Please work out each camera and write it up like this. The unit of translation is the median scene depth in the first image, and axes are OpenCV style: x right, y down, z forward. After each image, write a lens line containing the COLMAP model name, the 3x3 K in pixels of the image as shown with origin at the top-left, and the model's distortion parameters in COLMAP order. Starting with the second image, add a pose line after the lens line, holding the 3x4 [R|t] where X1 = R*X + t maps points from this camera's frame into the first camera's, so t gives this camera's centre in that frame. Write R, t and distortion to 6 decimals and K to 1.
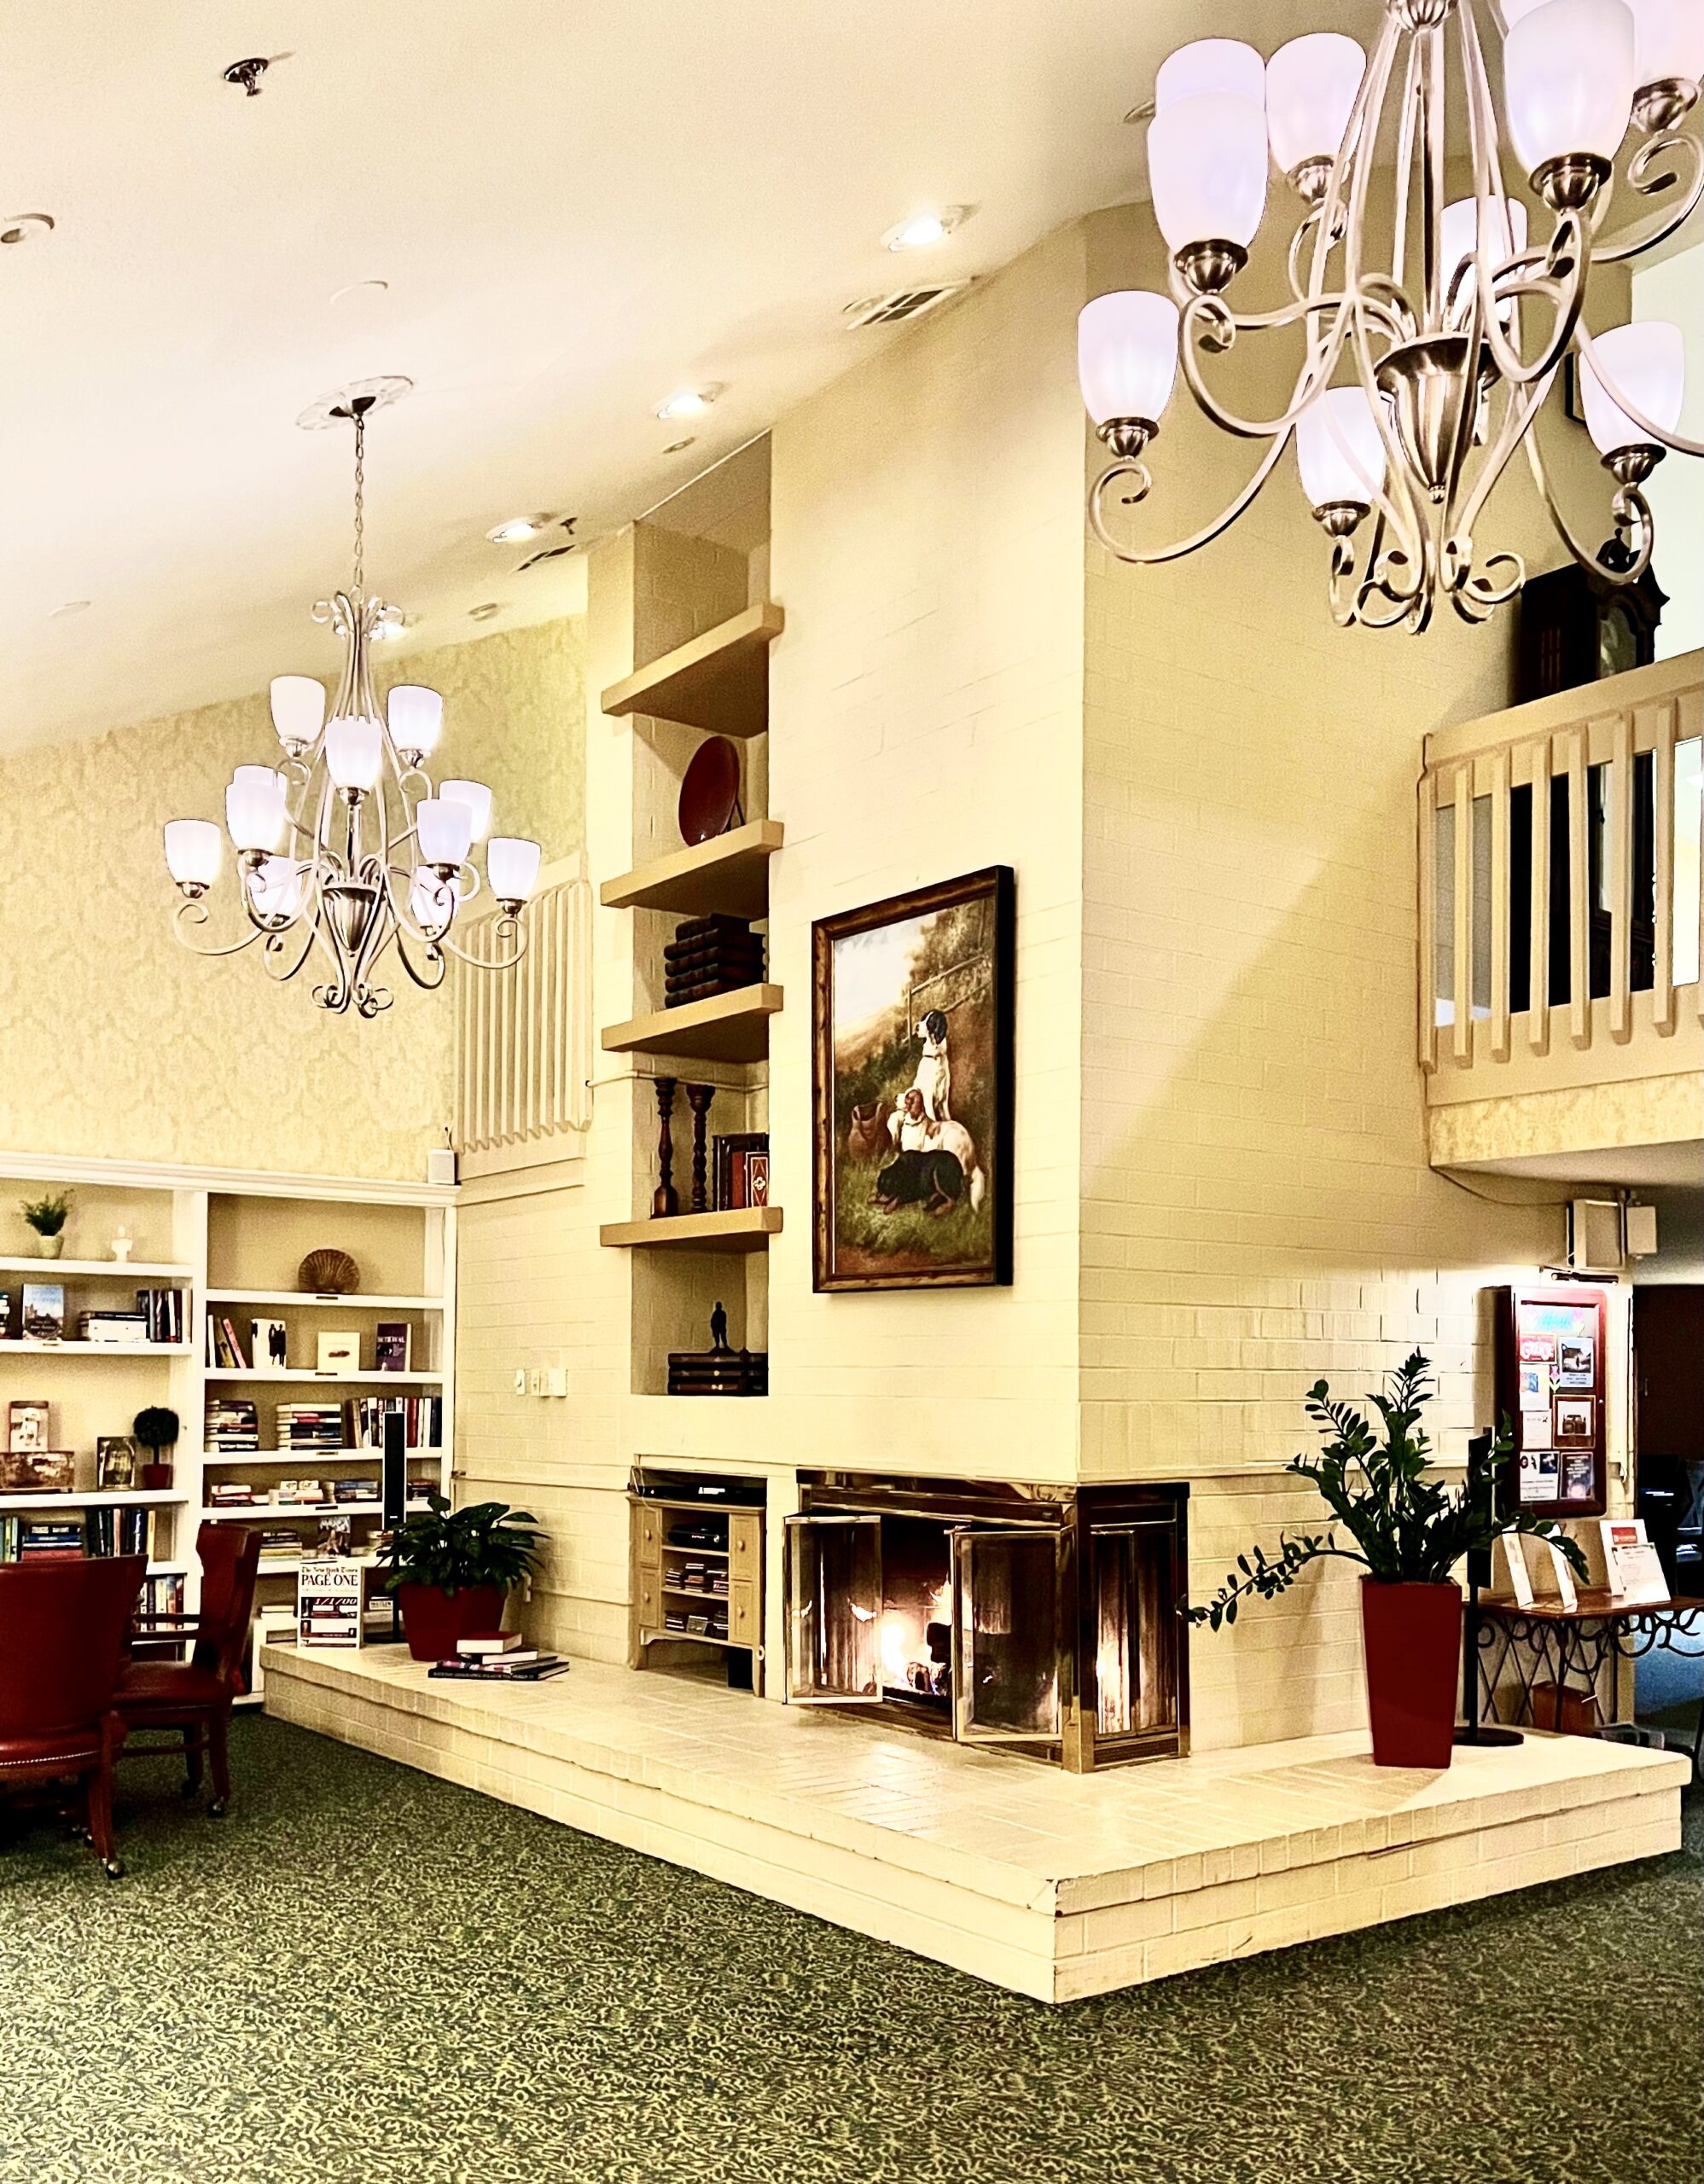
lens RADIAL K [[2015.3, 0, 891.5], [0, 2015.3, 1339.9], [0, 0, 1]] dist [0.165951, -0.444372]
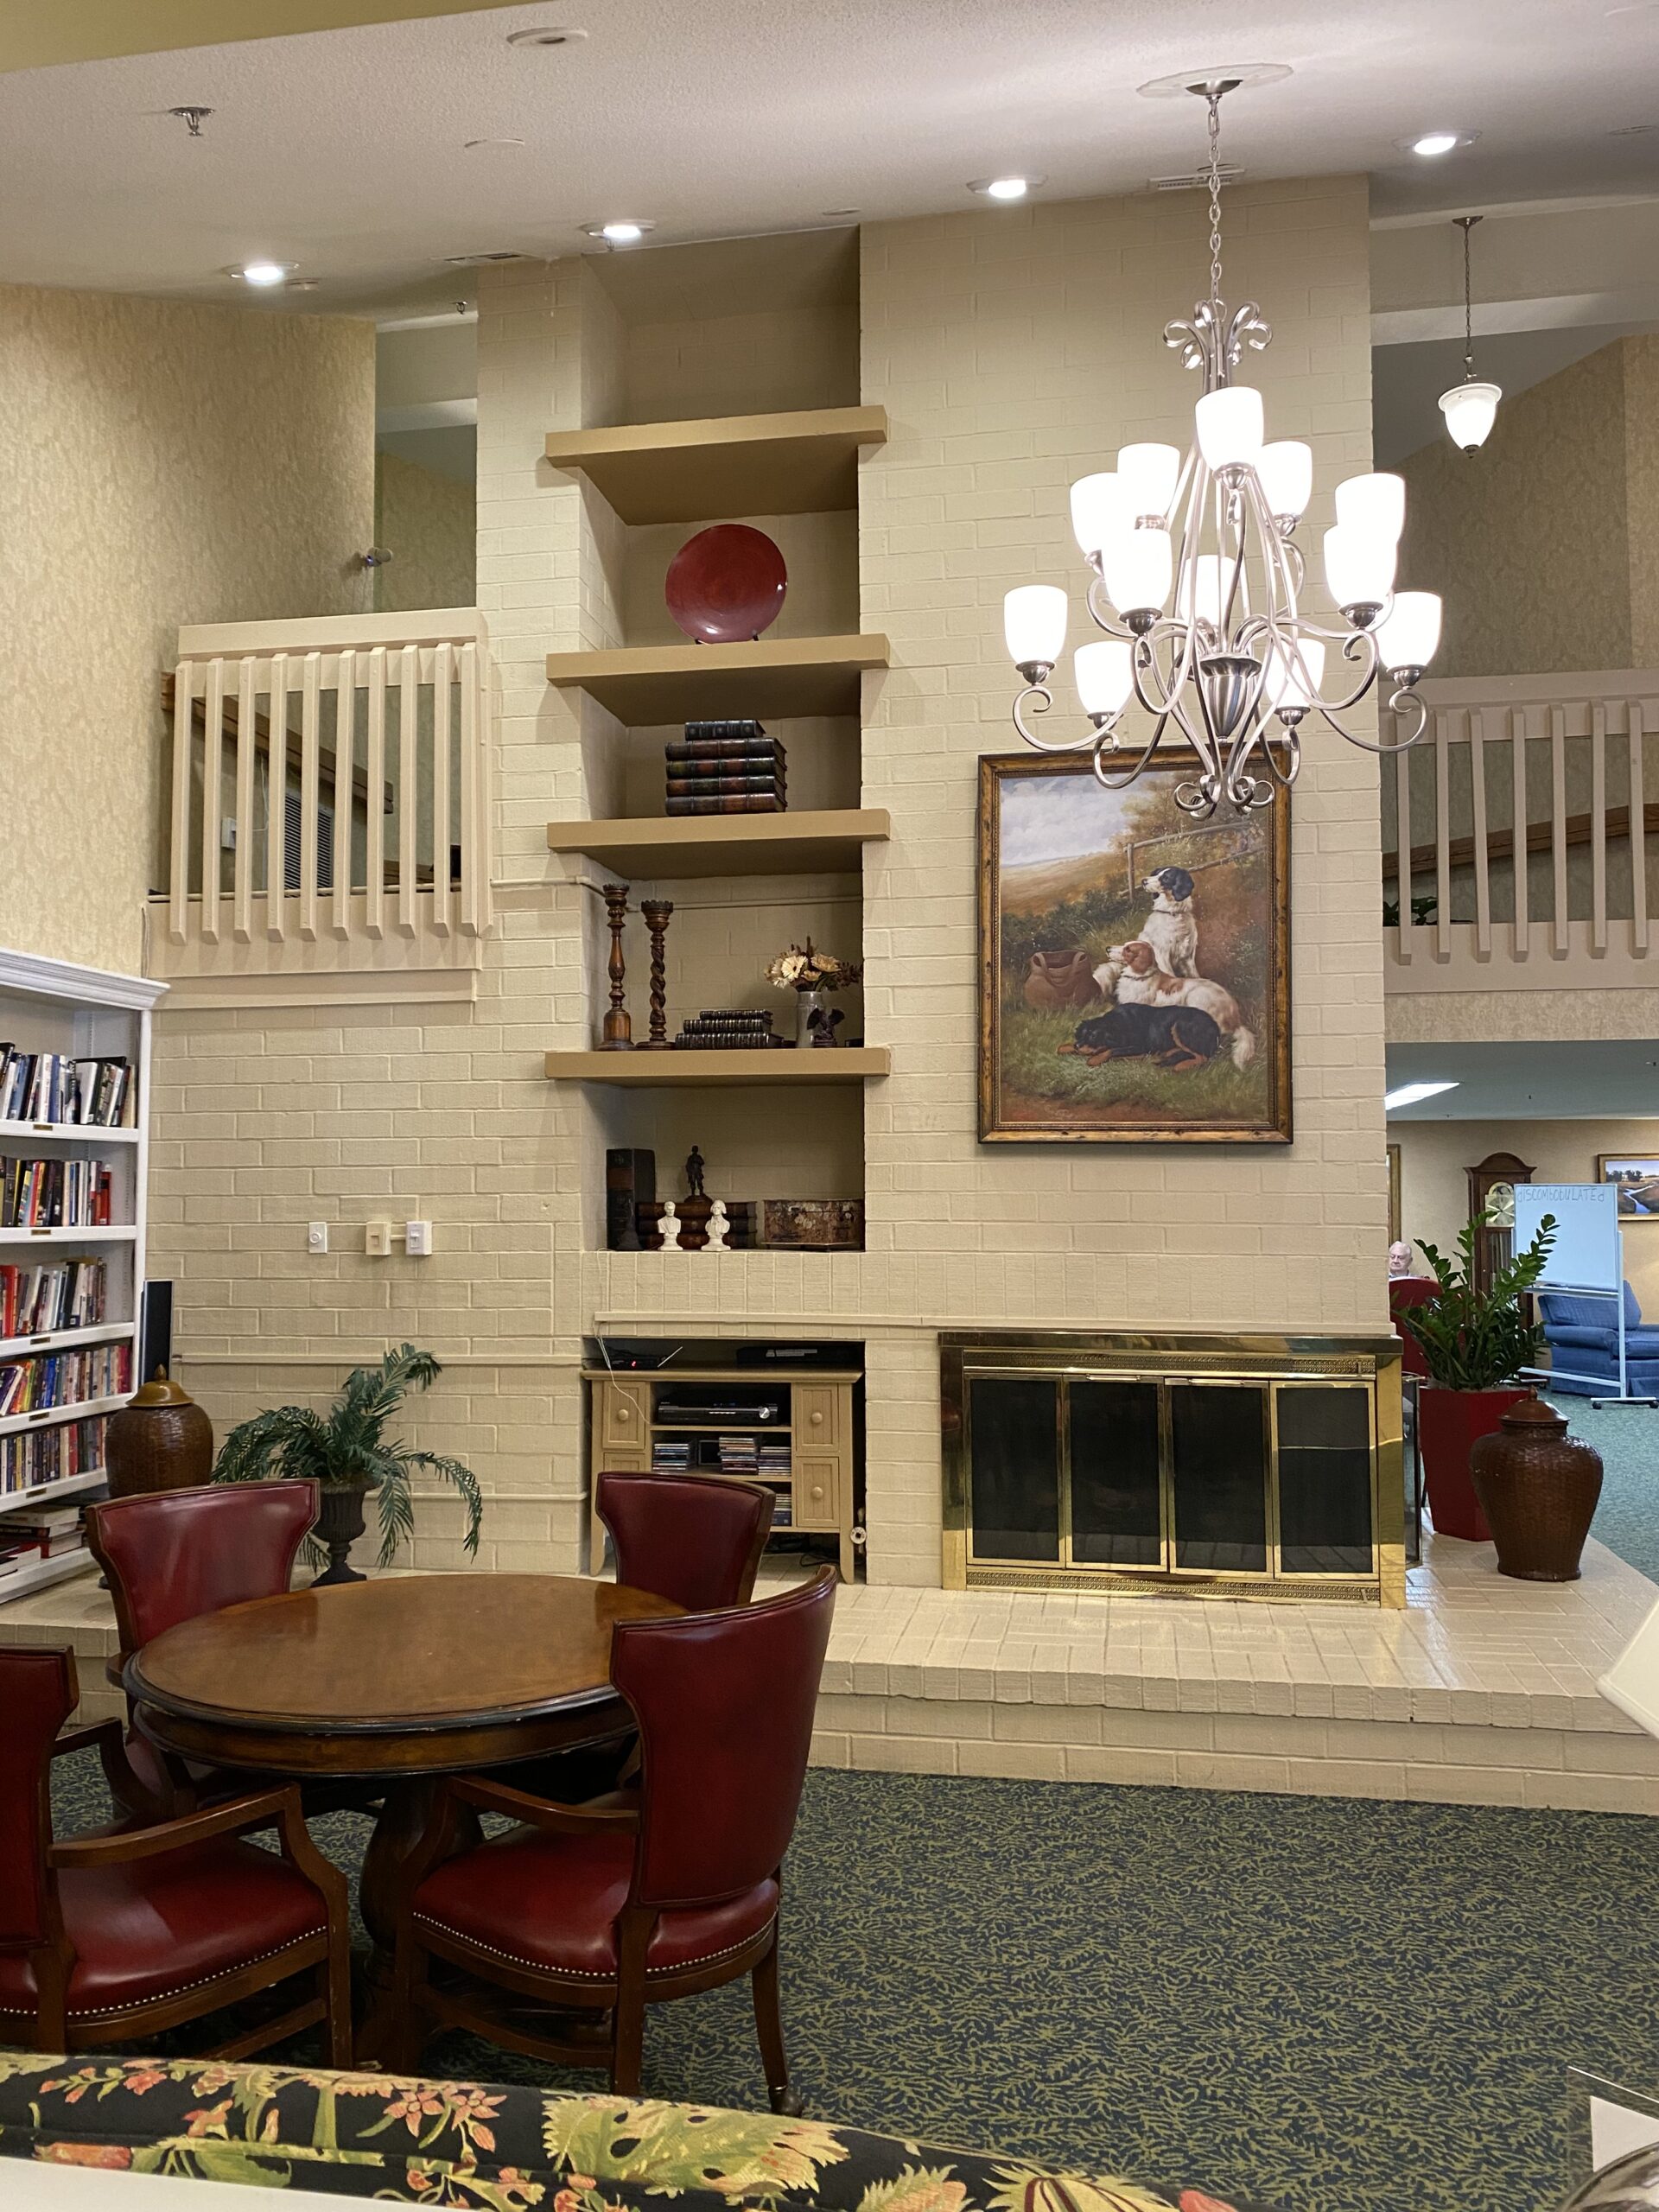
lens RADIAL K [[1705.3, 0, 822.5], [0, 1705.3, 1119.9], [0, 0, 1]] dist [0.033105, -0.009876]
pose [[0.738939, 0.021793, 0.673419, -0.631747], [-0.008760, 0.999703, -0.022739, -0.015628], [-0.673715, 0.010904, 0.738911, 0.459179]]
